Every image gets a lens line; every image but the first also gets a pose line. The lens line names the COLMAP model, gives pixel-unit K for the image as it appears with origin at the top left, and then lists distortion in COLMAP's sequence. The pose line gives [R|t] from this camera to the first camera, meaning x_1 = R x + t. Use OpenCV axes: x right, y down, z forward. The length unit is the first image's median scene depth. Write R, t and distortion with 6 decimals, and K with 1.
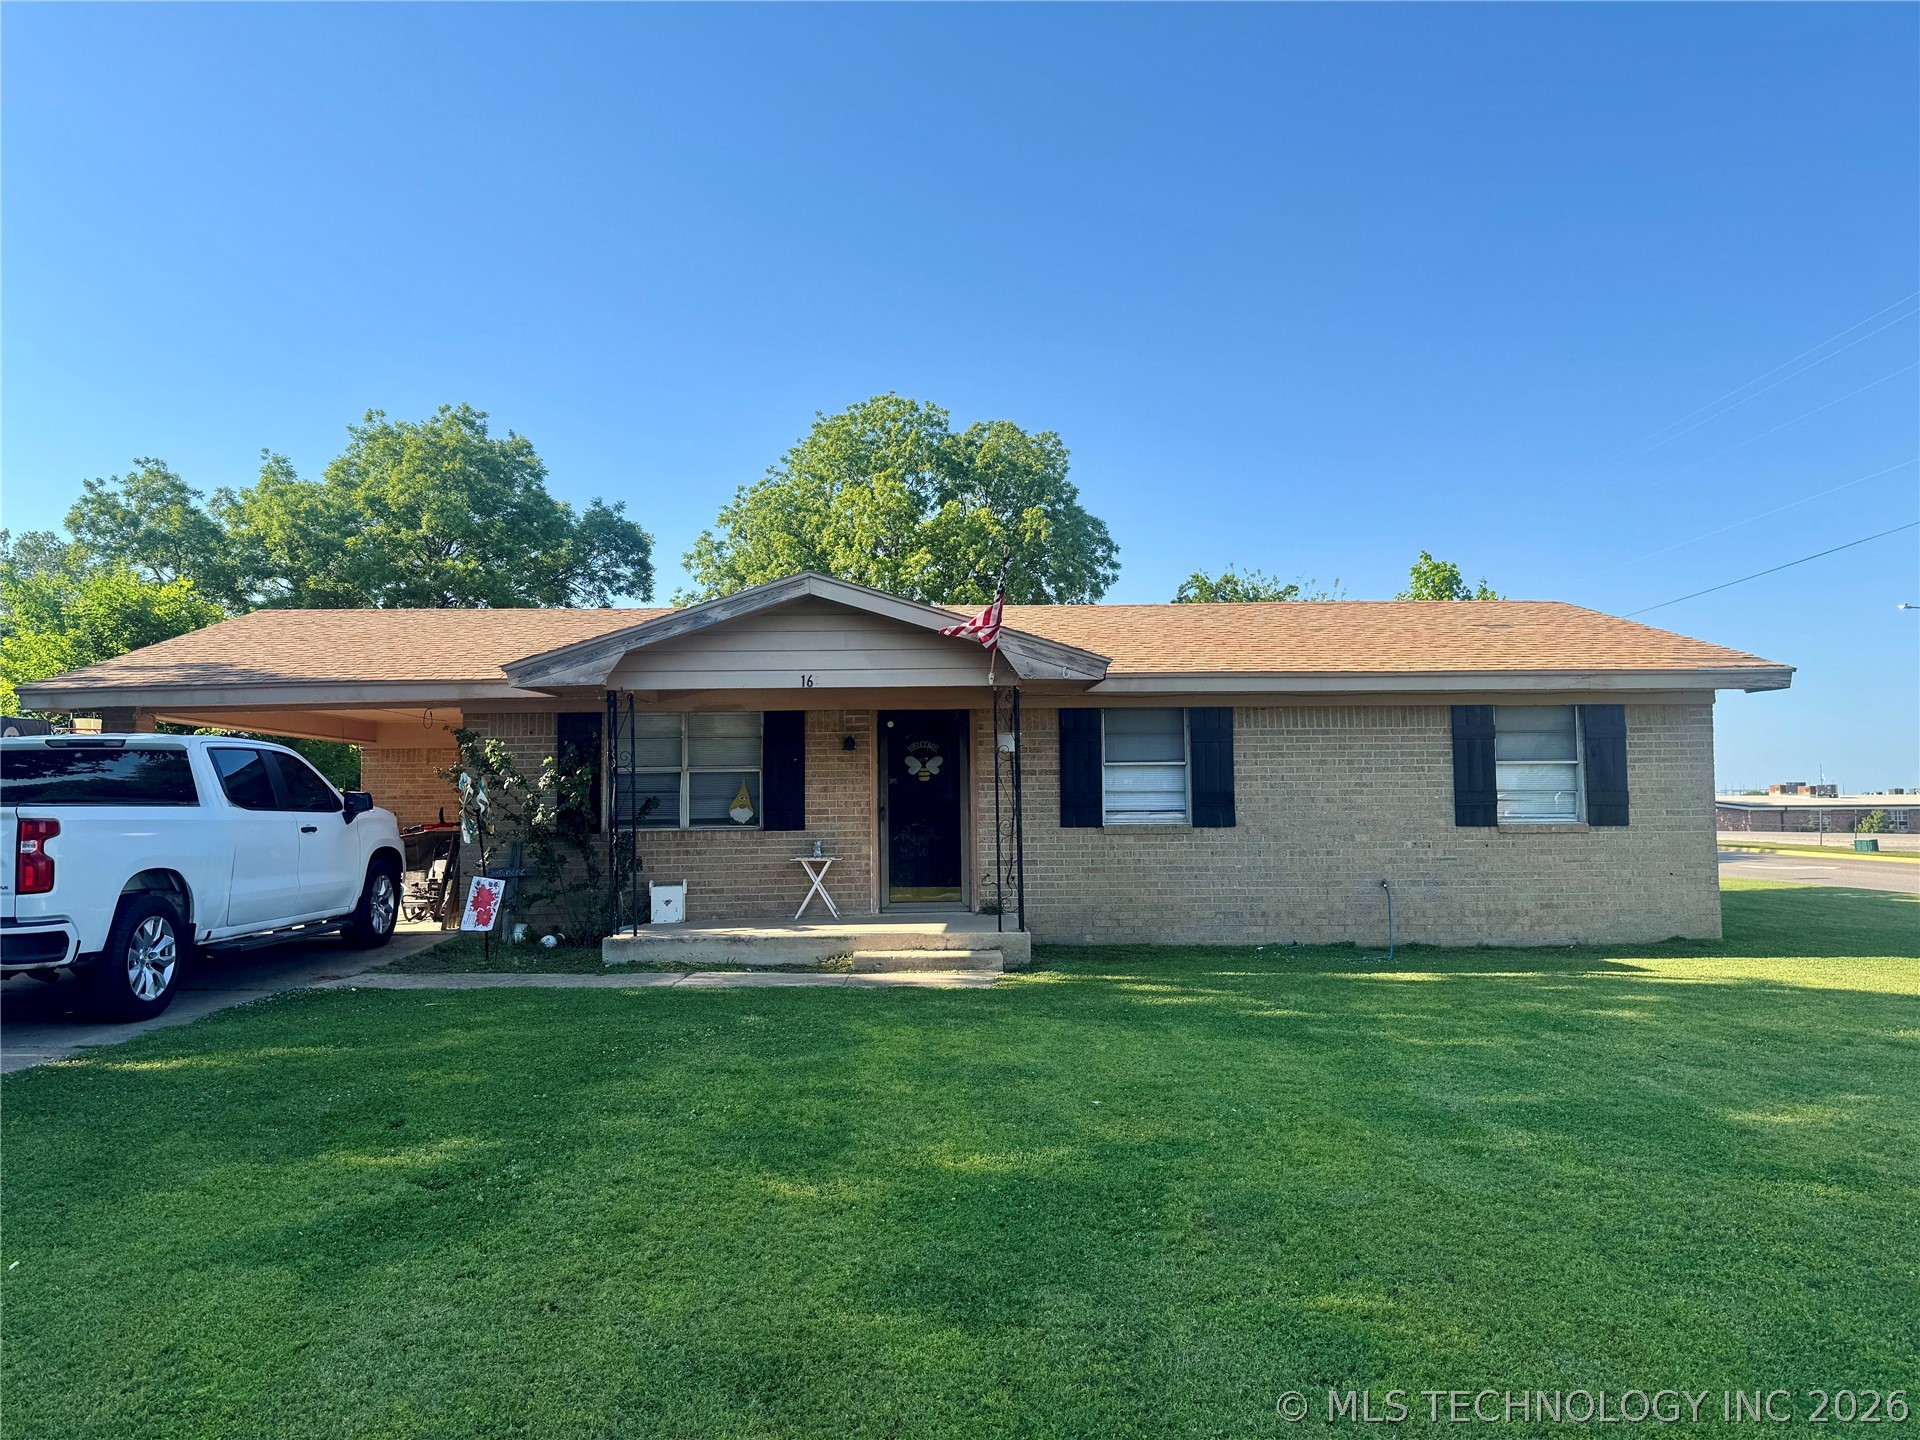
lens RADIAL K [[1348.5, 0, 961.6], [0, 1348.5, 731.8], [0, 0, 1]] dist [0.065395, -0.001314]
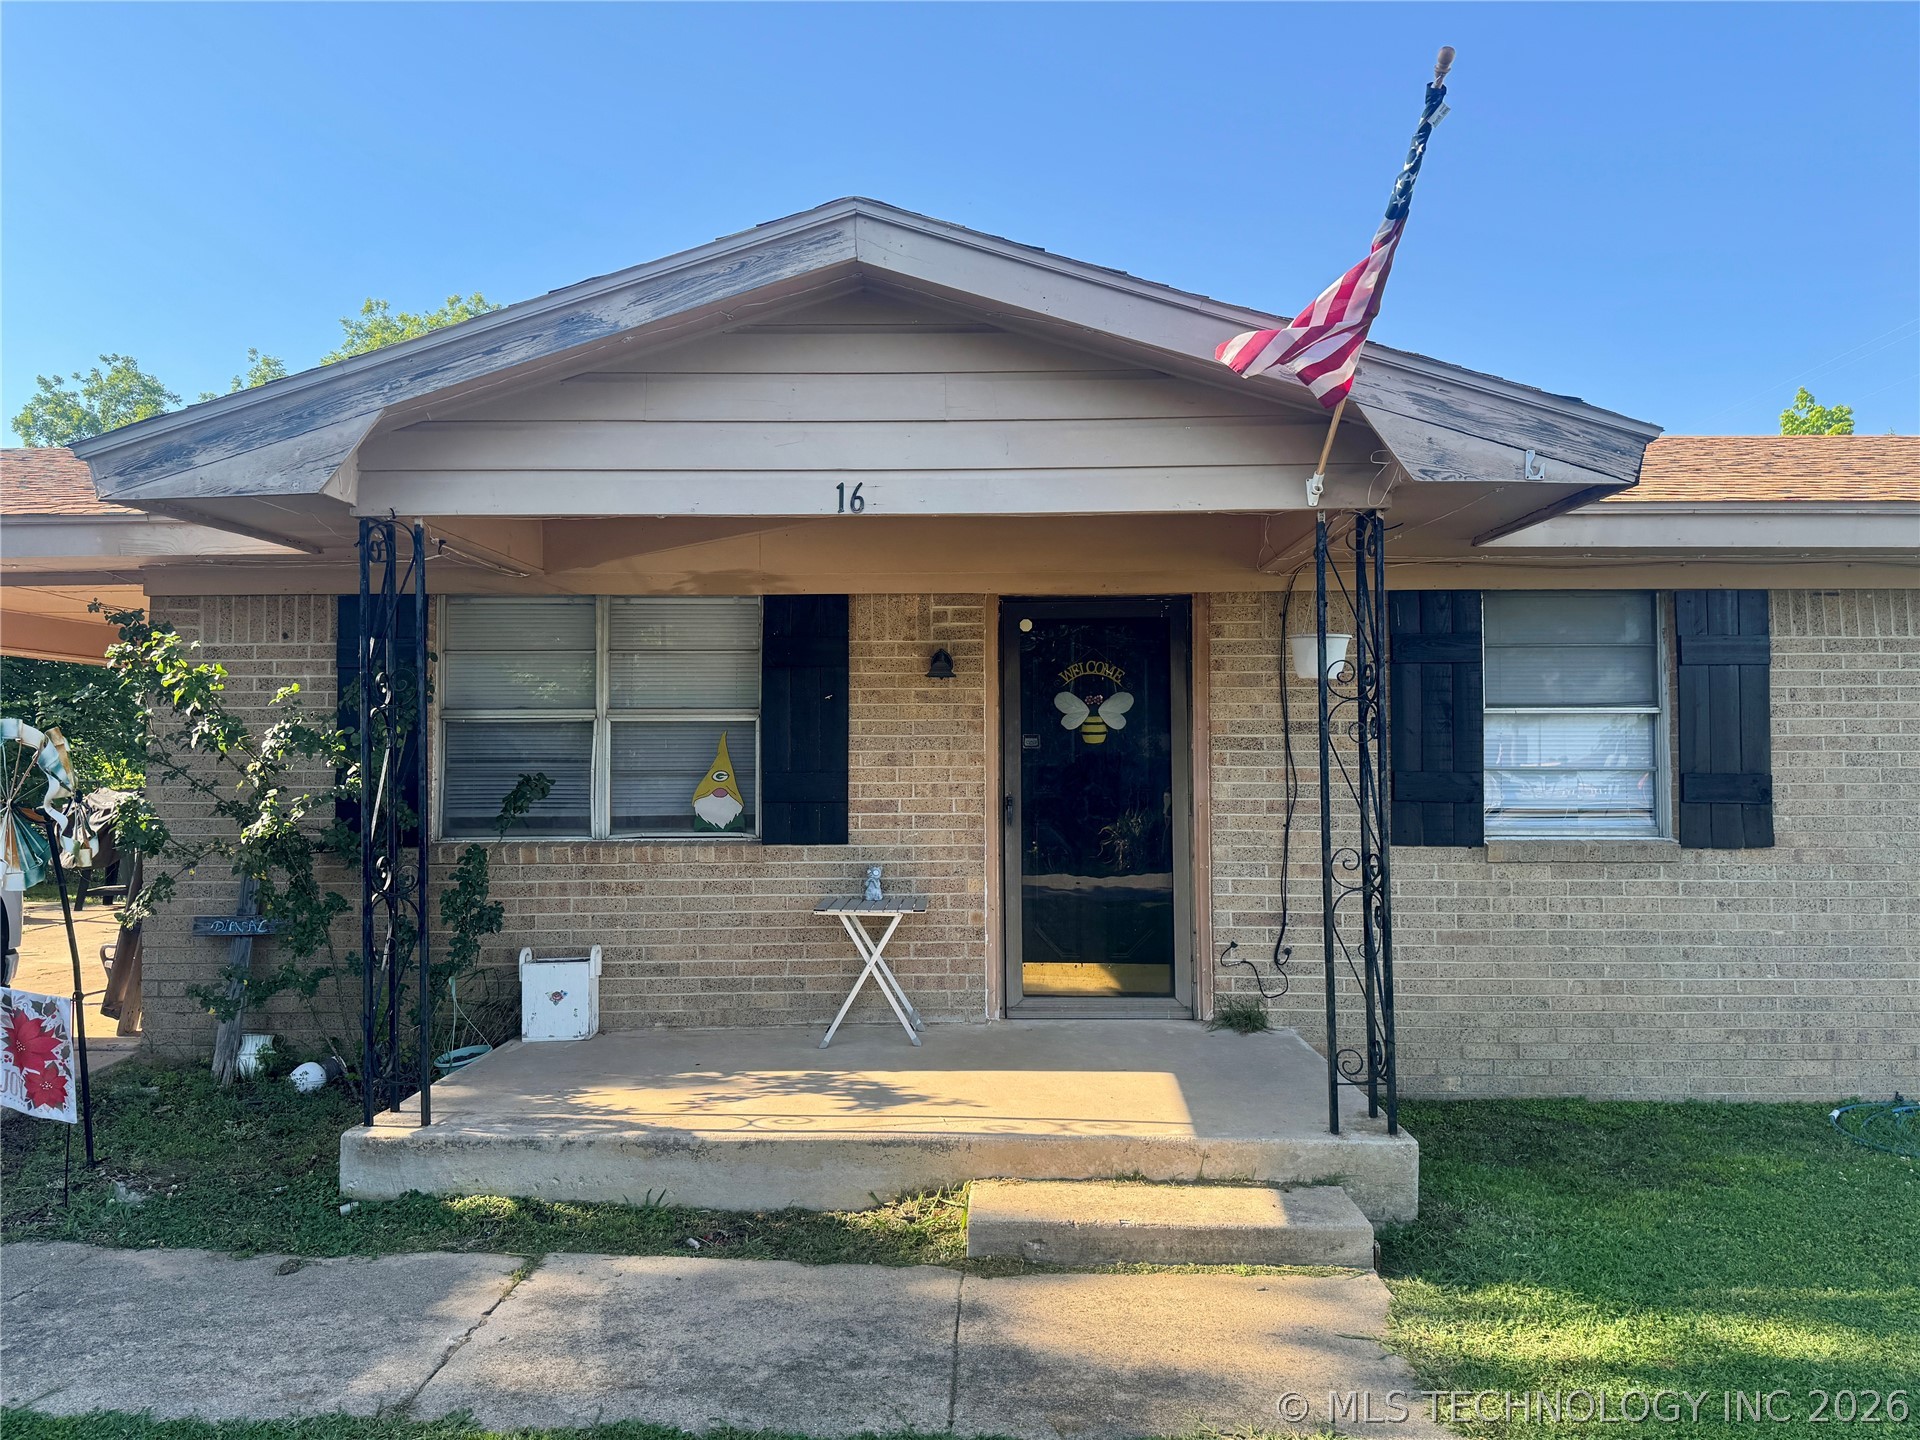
lens RADIAL K [[1343.0, 0, 960.0], [0, 1343.0, 720.0], [0, 0, 1]] dist [-0.000923, -0.000401]
pose [[0.999025, 0.007889, -0.043442, -0.056322], [-0.006666, 0.999579, 0.028224, 0.015281], [0.043647, -0.027907, 0.998657, 0.529734]]
